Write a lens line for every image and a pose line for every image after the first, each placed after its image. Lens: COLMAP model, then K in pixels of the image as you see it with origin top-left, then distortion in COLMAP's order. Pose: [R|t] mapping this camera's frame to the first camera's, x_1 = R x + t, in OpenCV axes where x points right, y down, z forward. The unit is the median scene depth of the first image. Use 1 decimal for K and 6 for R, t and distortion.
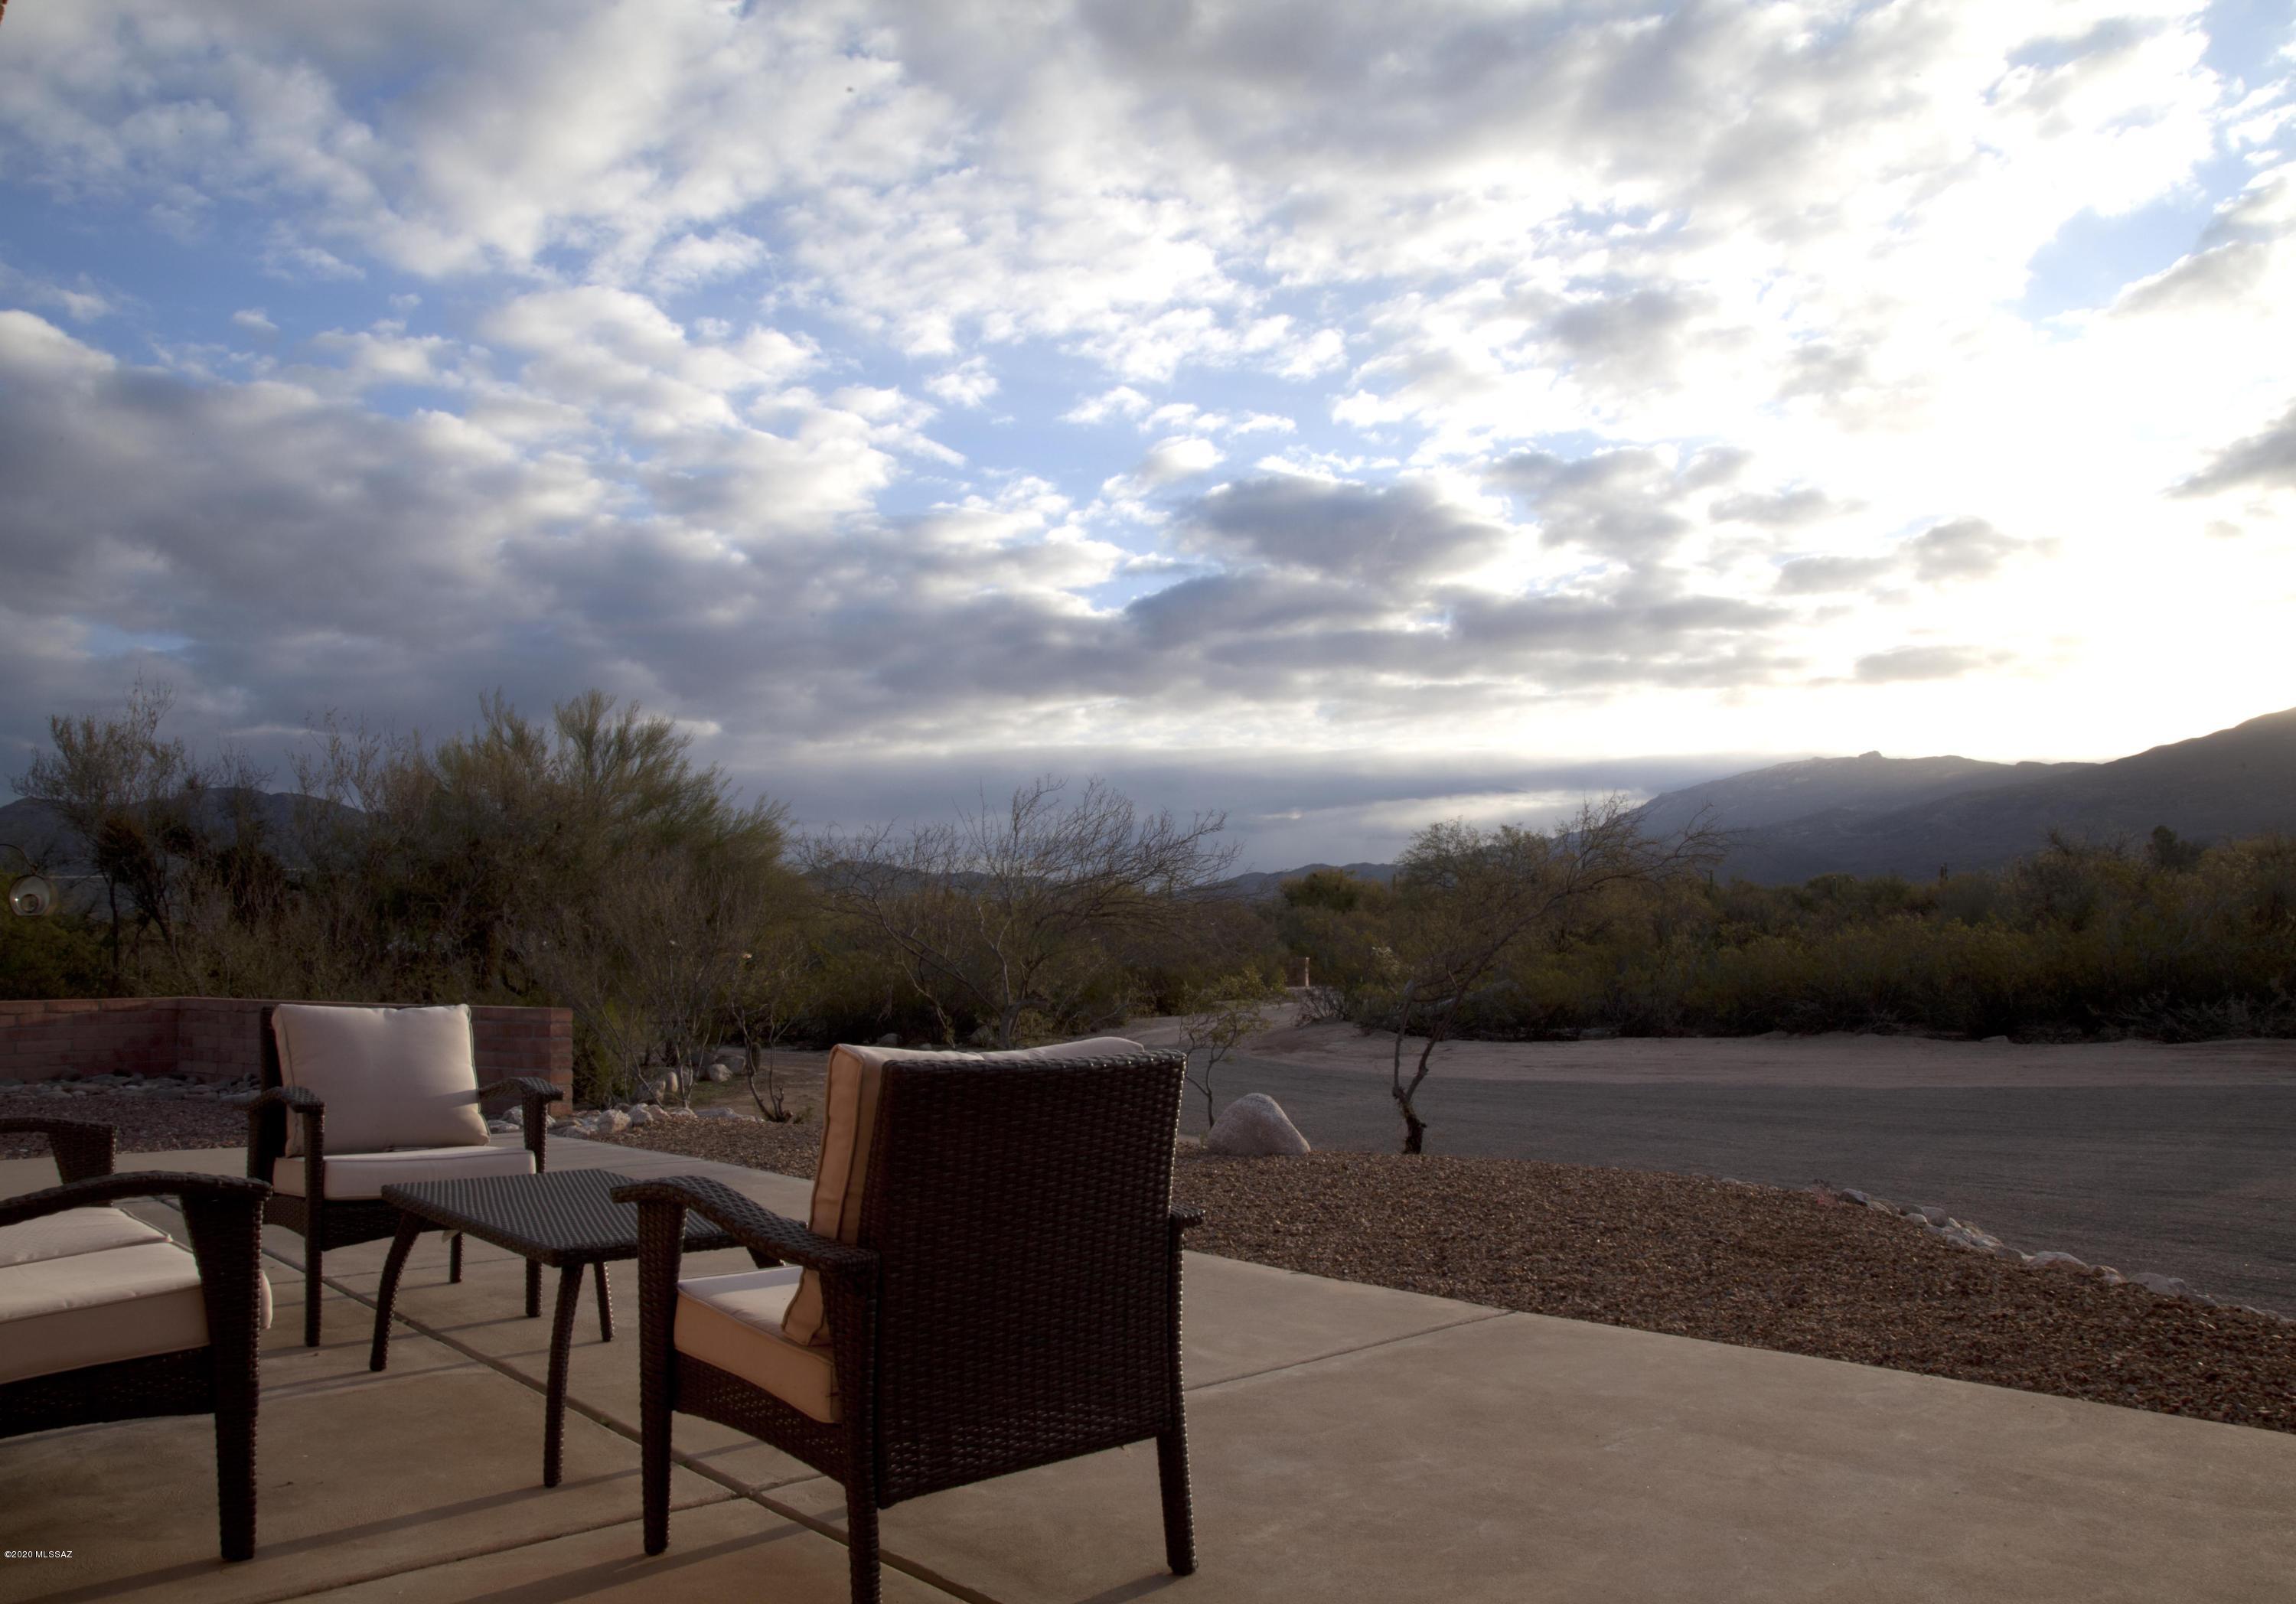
lens RADIAL K [[1643.0, 0, 1066.6], [0, 1643.0, 799.7], [0, 0, 1]] dist [-0.084925, 0.076446]
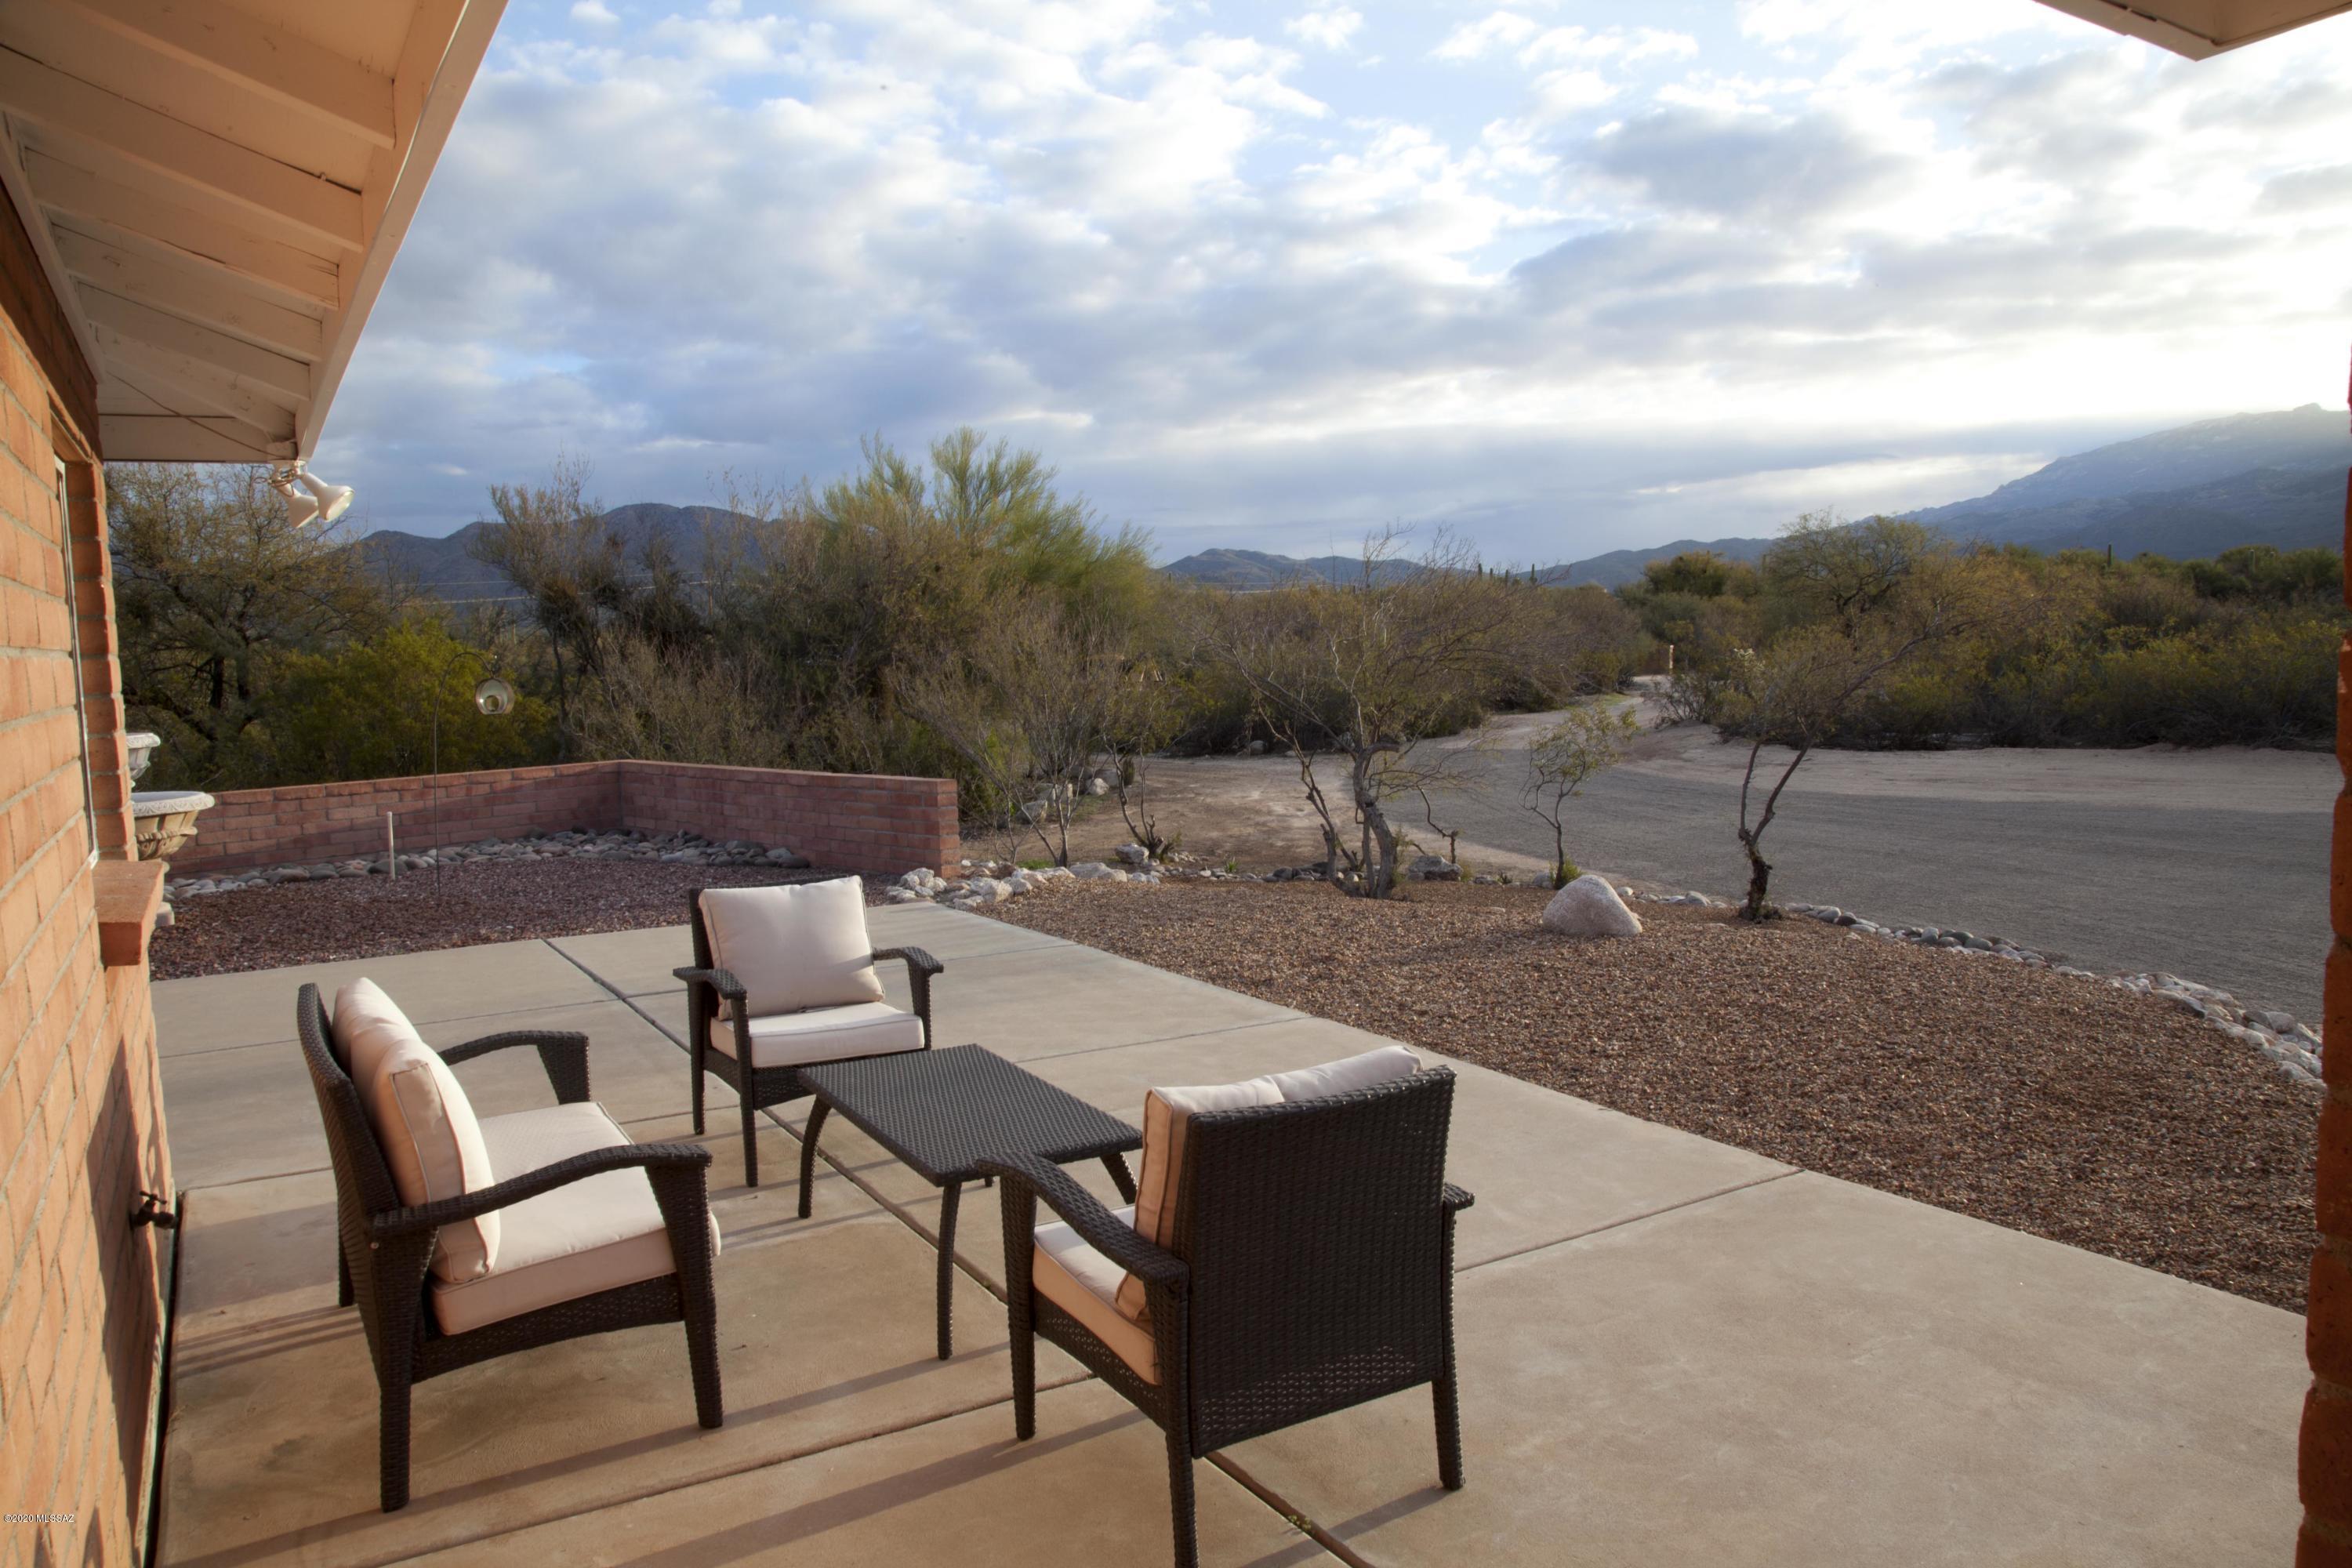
lens RADIAL K [[1623.7, 0, 1176.0], [0, 1623.7, 784.0], [0, 0, 1]] dist [-0.088977, 0.083768]
pose [[0.985831, 0.021714, -0.166333, 0.024012], [0.020577, 0.968443, 0.248384, -0.141824], [0.166477, -0.248287, 0.954274, -0.016977]]
